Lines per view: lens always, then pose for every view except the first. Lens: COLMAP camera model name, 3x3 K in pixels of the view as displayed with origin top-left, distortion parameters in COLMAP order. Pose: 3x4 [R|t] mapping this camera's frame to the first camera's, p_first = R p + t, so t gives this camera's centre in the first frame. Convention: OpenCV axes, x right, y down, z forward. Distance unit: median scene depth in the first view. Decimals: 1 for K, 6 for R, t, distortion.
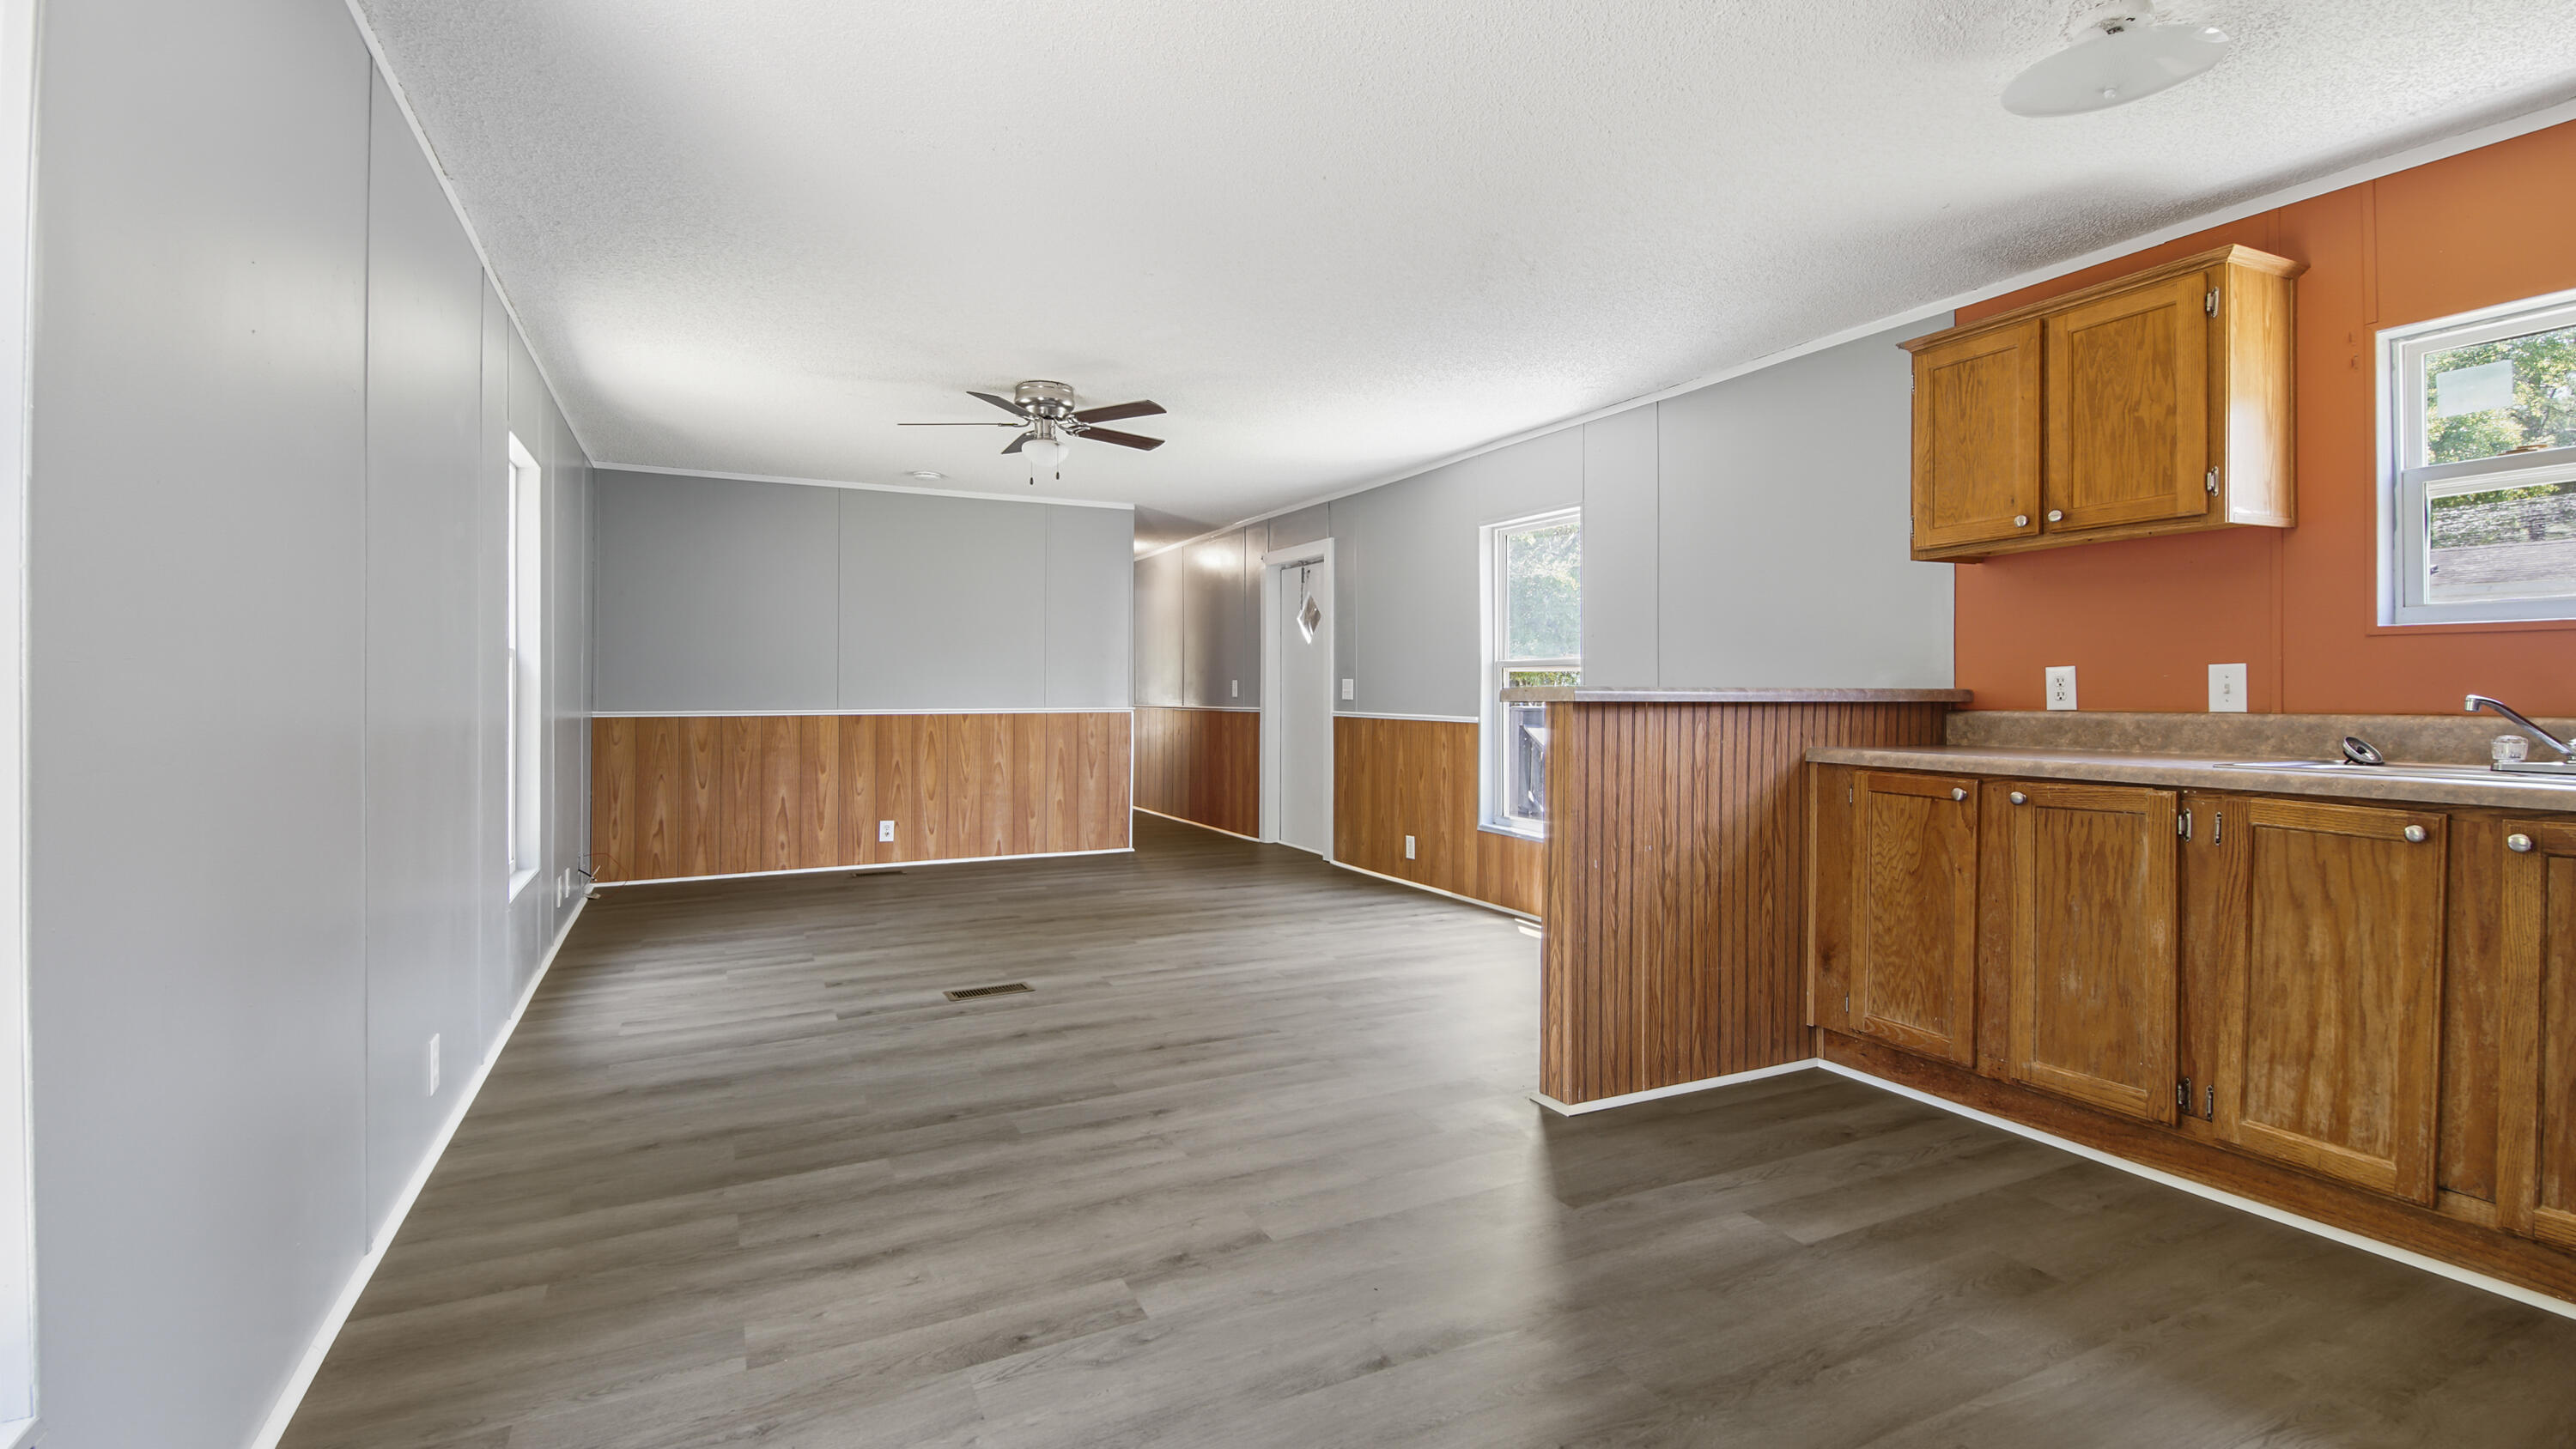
lens RADIAL K [[1148.6, 0, 1273.9], [0, 1148.6, 727.5], [0, 0, 1]] dist [0.032698, -0.017977]
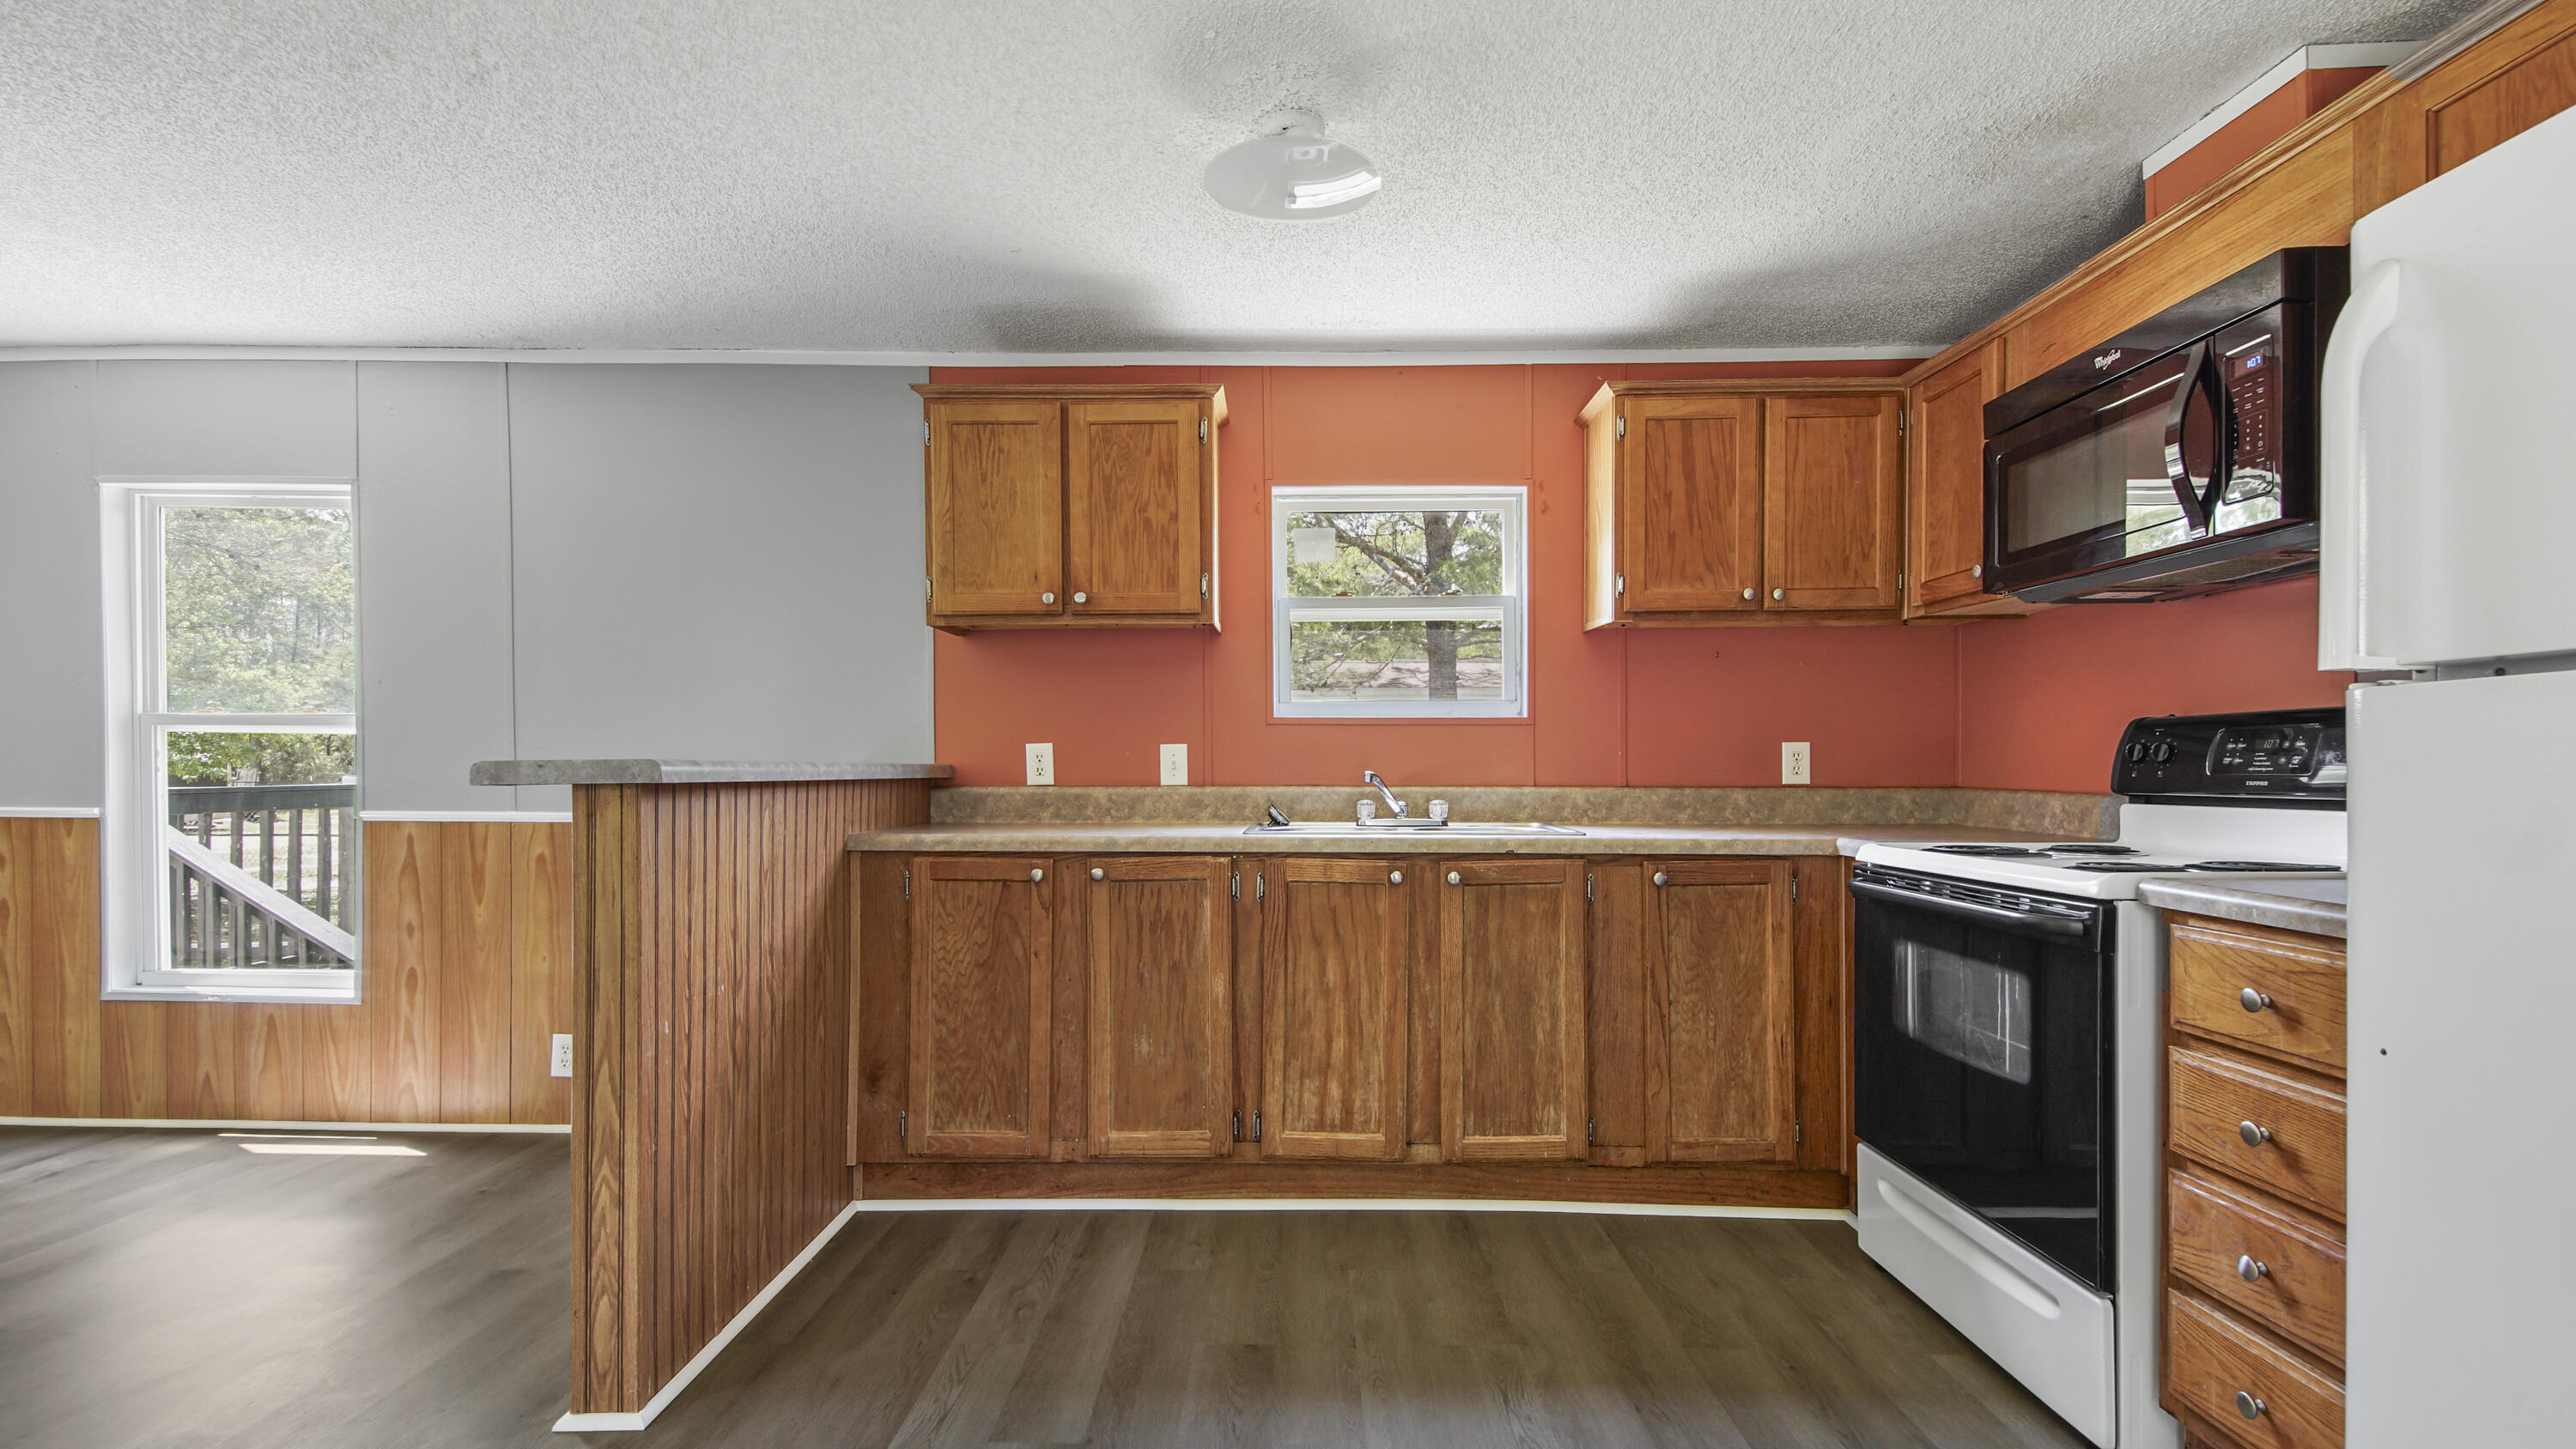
lens RADIAL K [[1129.7, 0, 1291.7], [0, 1129.7, 785.3], [0, 0, 1]] dist [0.032368, -0.020509]
pose [[0.441935, -0.013797, 0.896941, -0.157323], [0.025301, 0.999676, 0.002911, -0.014207], [-0.896690, 0.021407, 0.442140, 0.410432]]
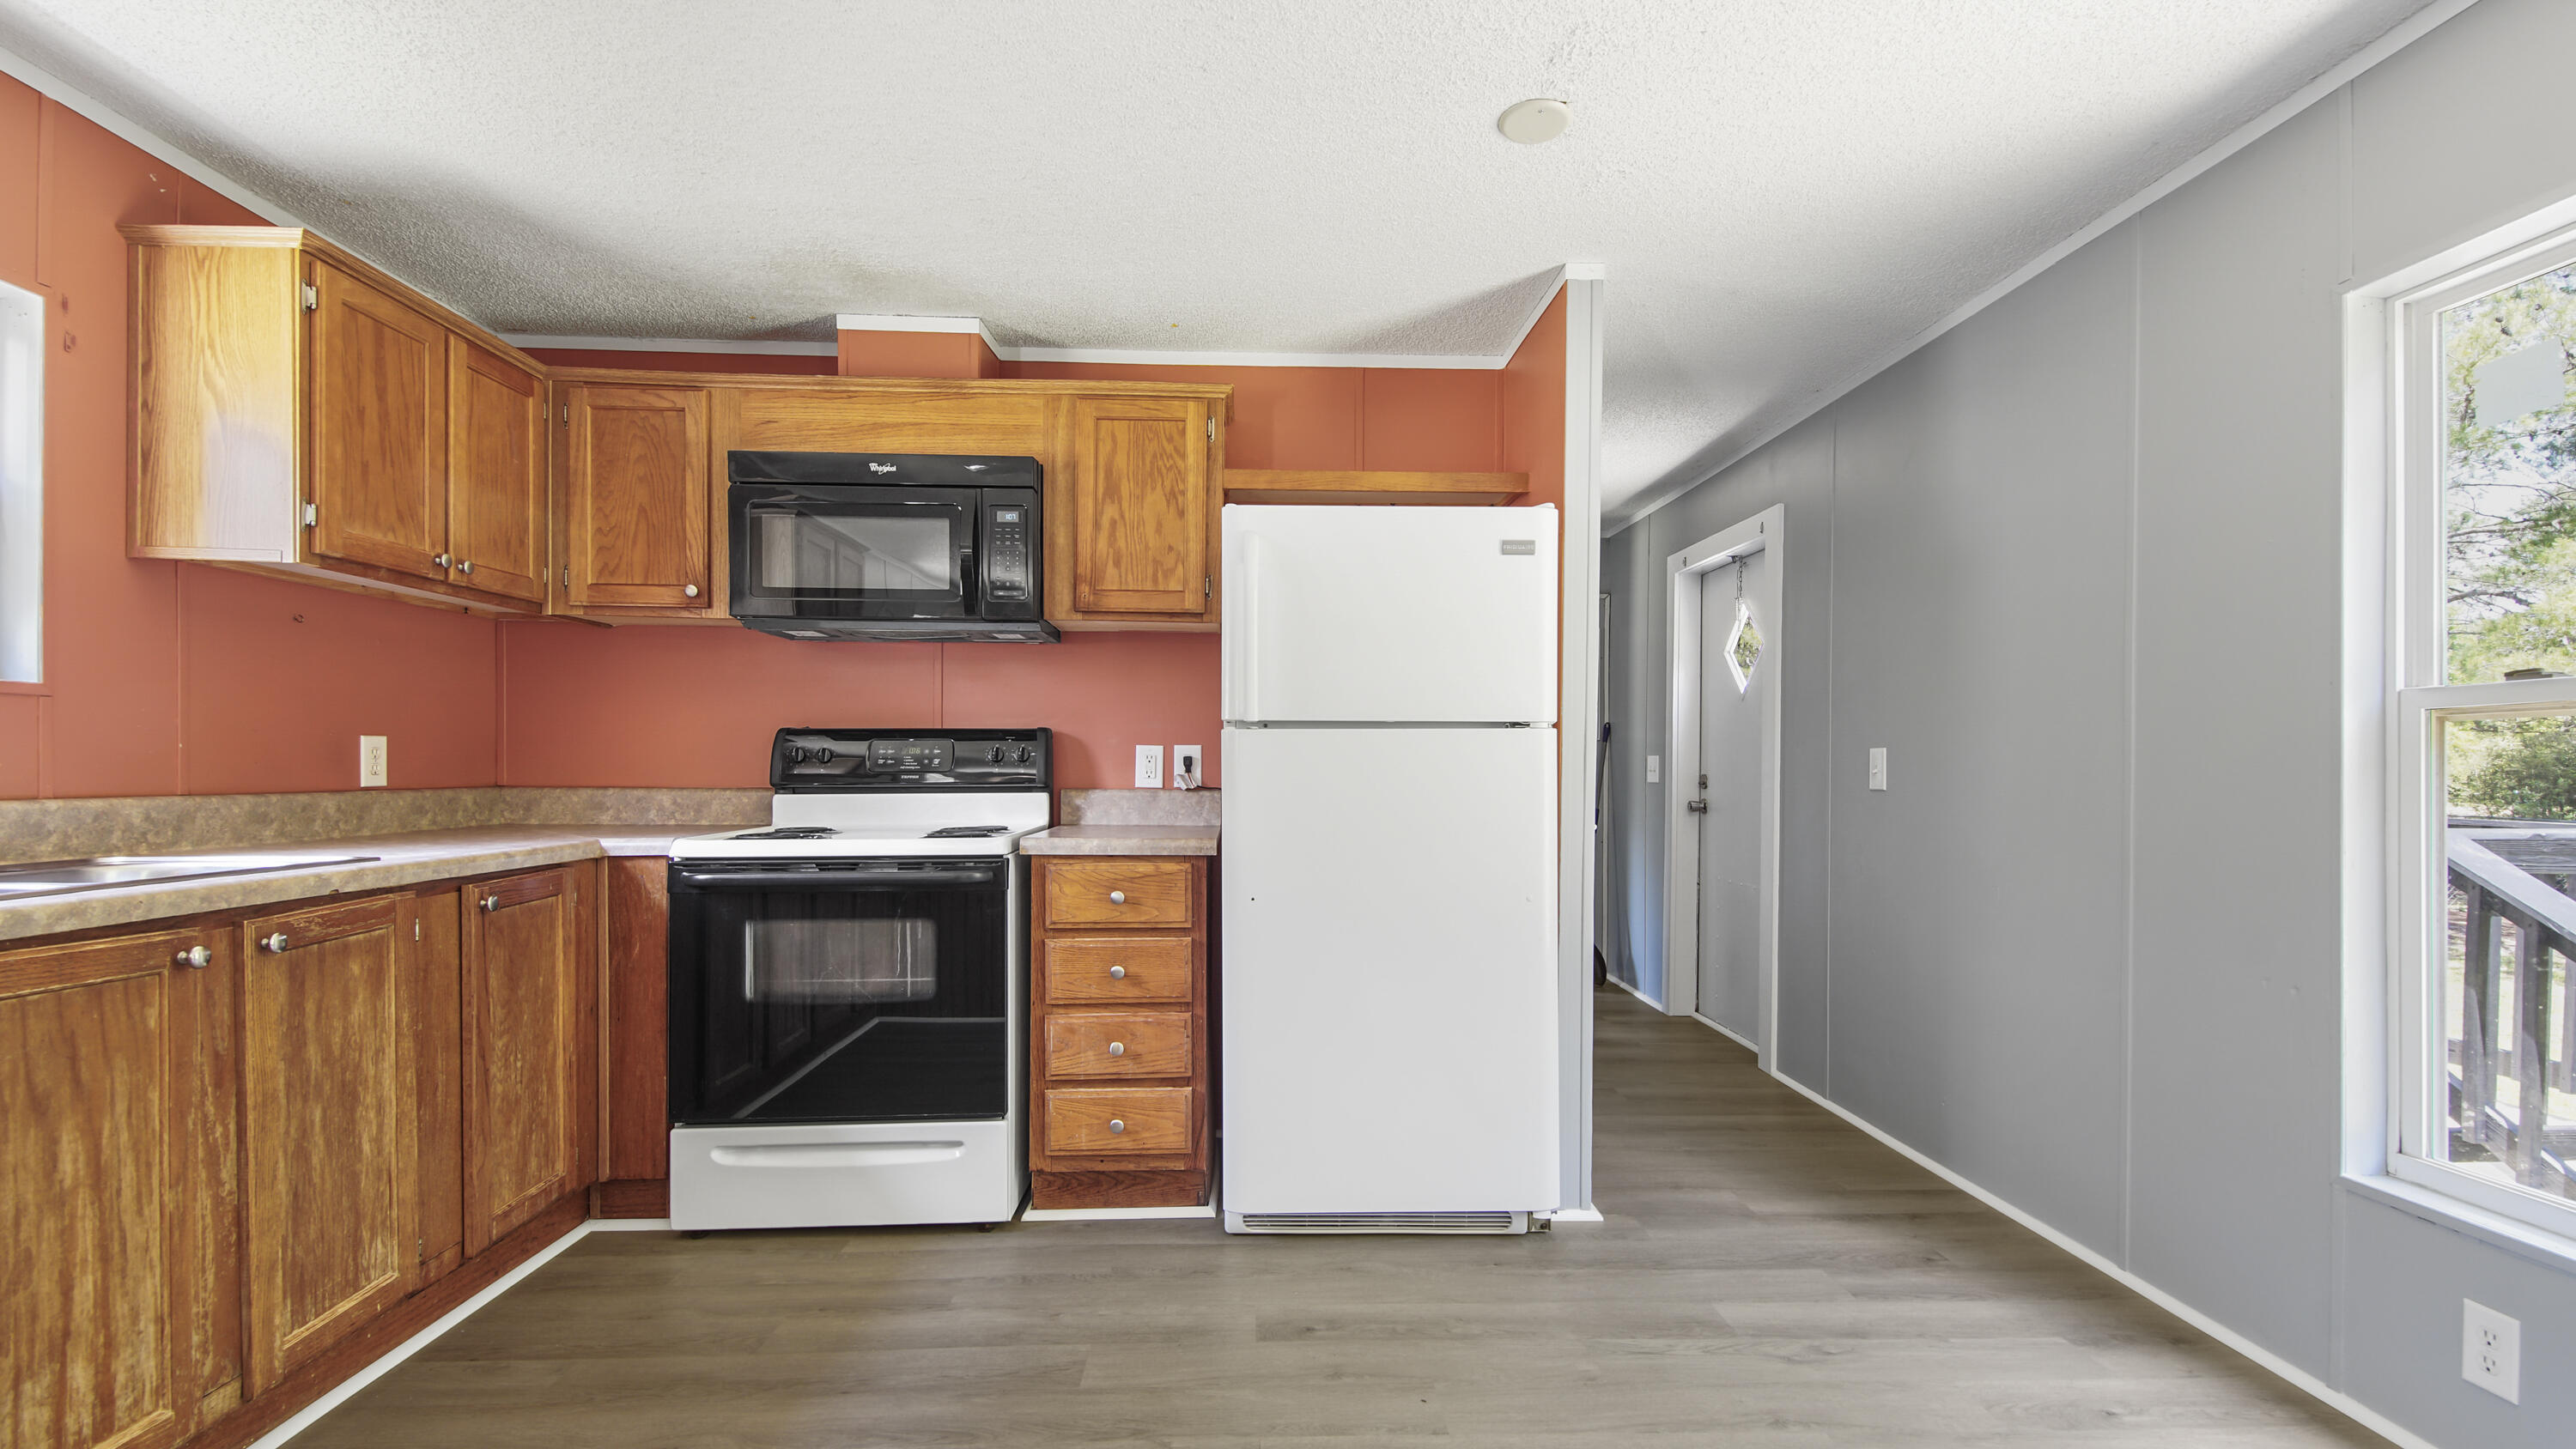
lens RADIAL K [[1129.7, 0, 1291.7], [0, 1129.7, 785.3], [0, 0, 1]] dist [0.032368, -0.020509]
pose [[-0.919462, -0.008627, 0.393085, 0.016879], [0.010134, 0.998907, 0.045626, -0.036761], [-0.393049, 0.045935, -0.918370, 1.062162]]
